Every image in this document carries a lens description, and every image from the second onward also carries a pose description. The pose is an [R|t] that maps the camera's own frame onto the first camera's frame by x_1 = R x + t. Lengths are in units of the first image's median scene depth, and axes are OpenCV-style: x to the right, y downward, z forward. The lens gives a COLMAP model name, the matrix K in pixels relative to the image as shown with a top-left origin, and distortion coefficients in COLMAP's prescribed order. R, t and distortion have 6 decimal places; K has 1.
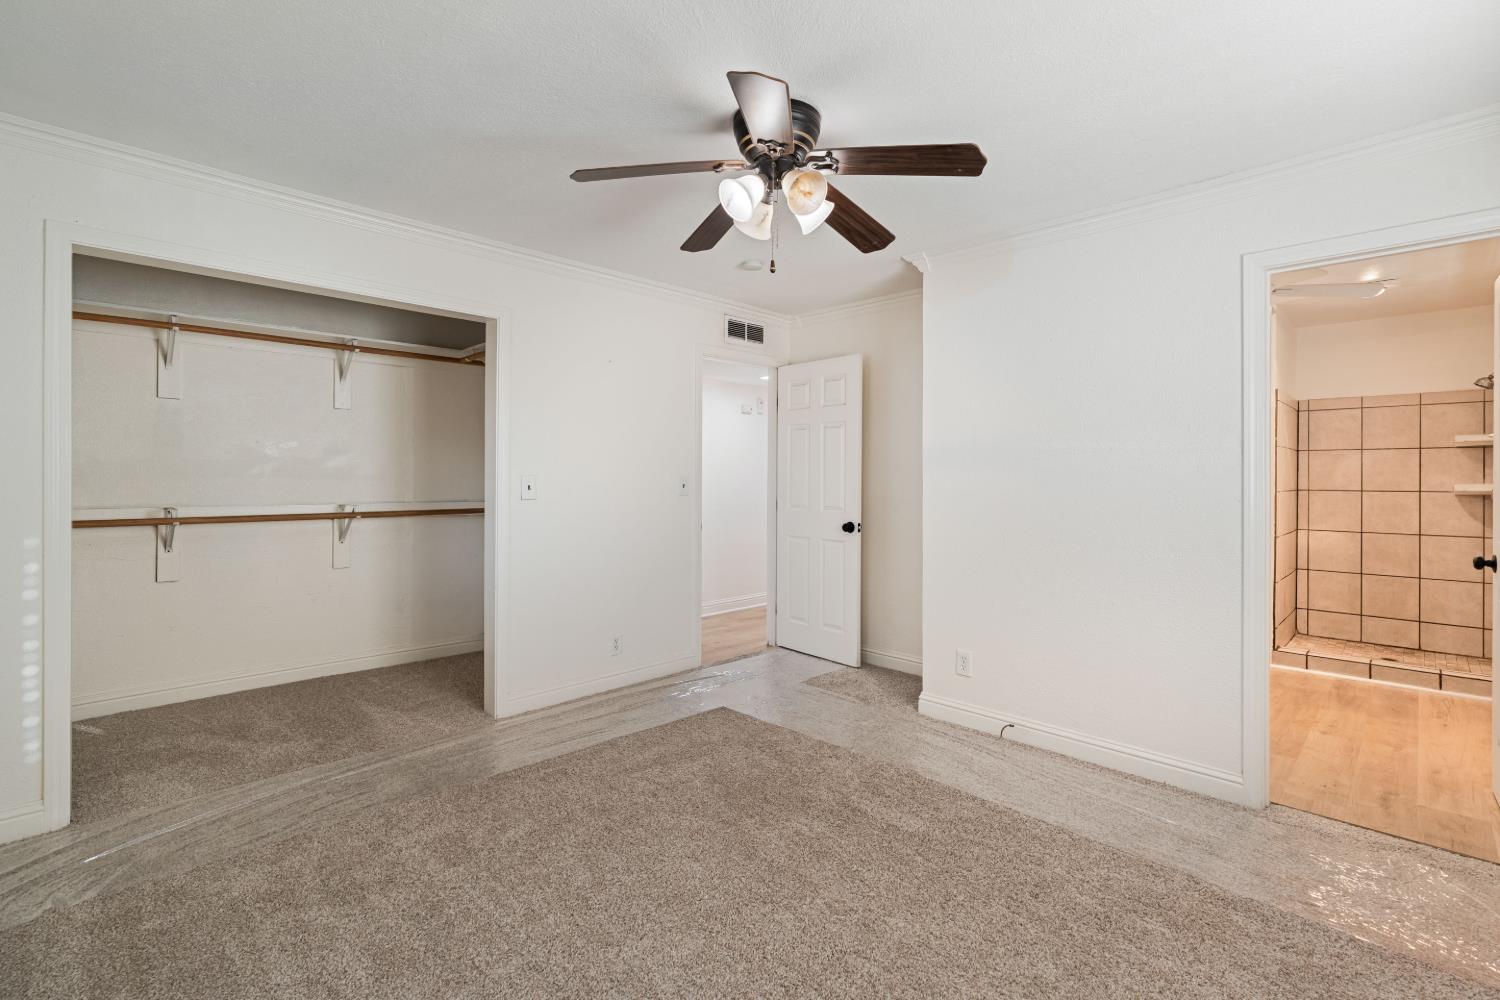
lens RADIAL K [[690.5, 0, 756.1], [0, 690.5, 476.2], [0, 0, 1]] dist [0.000712, 0.001272]
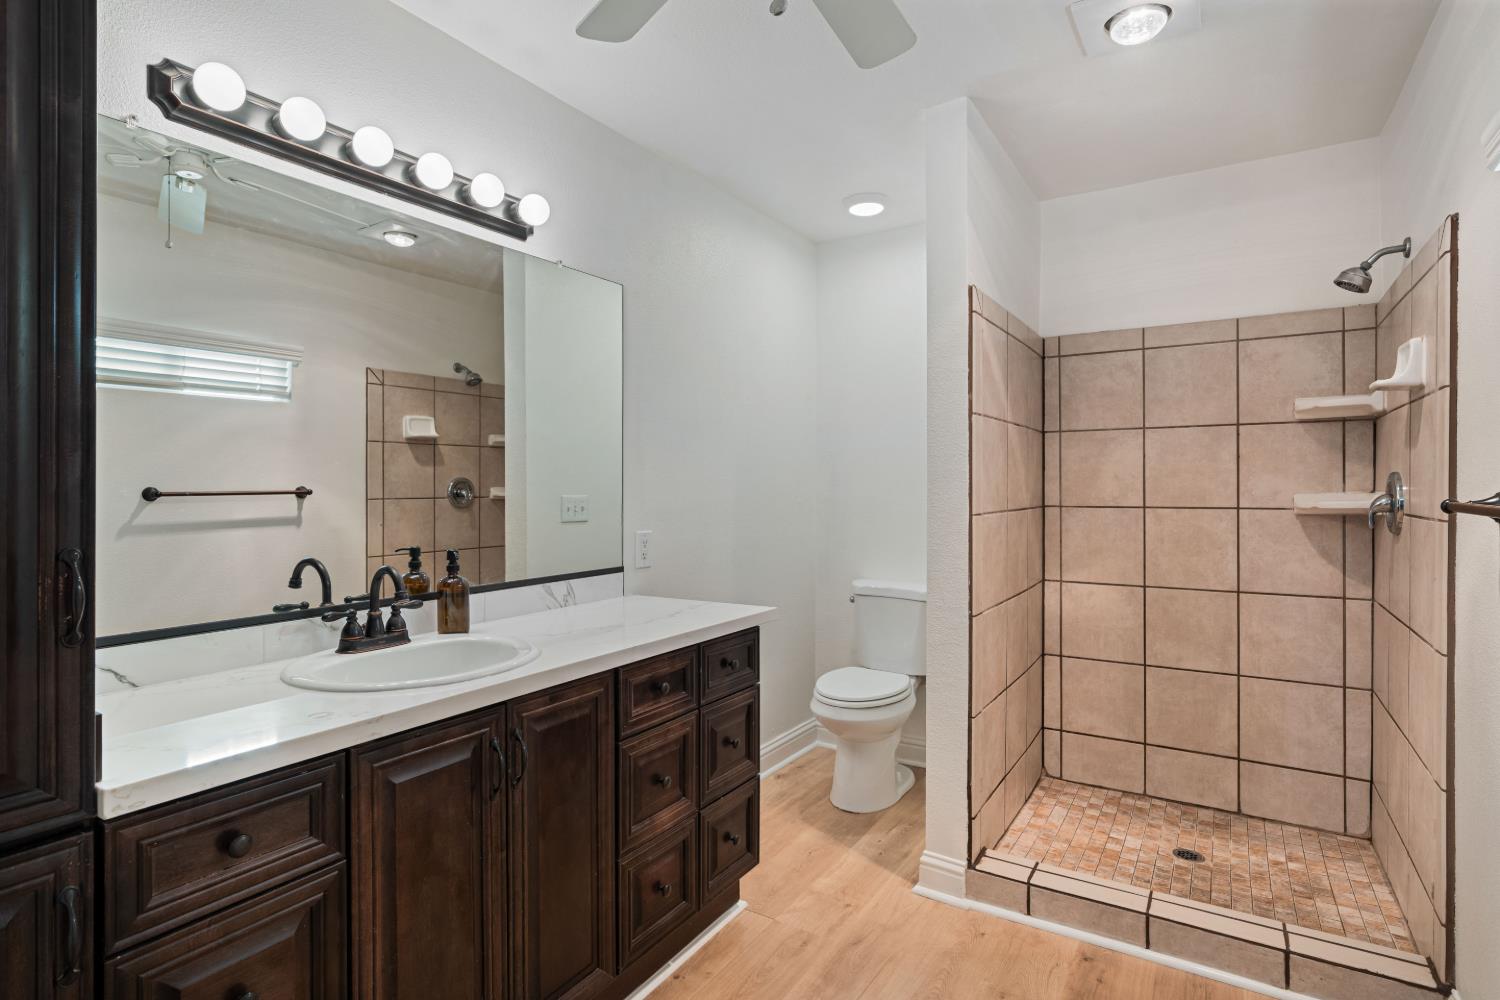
lens RADIAL K [[784.2, 0, 753.8], [0, 784.2, 487.1], [0, 0, 1]] dist [0.000410, 0.000216]
pose [[0.975245, -0.007548, 0.220998, 0.475264], [0.007229, 0.999971, 0.002254, 0.002506], [-0.221008, -0.000601, 0.975272, 0.506006]]
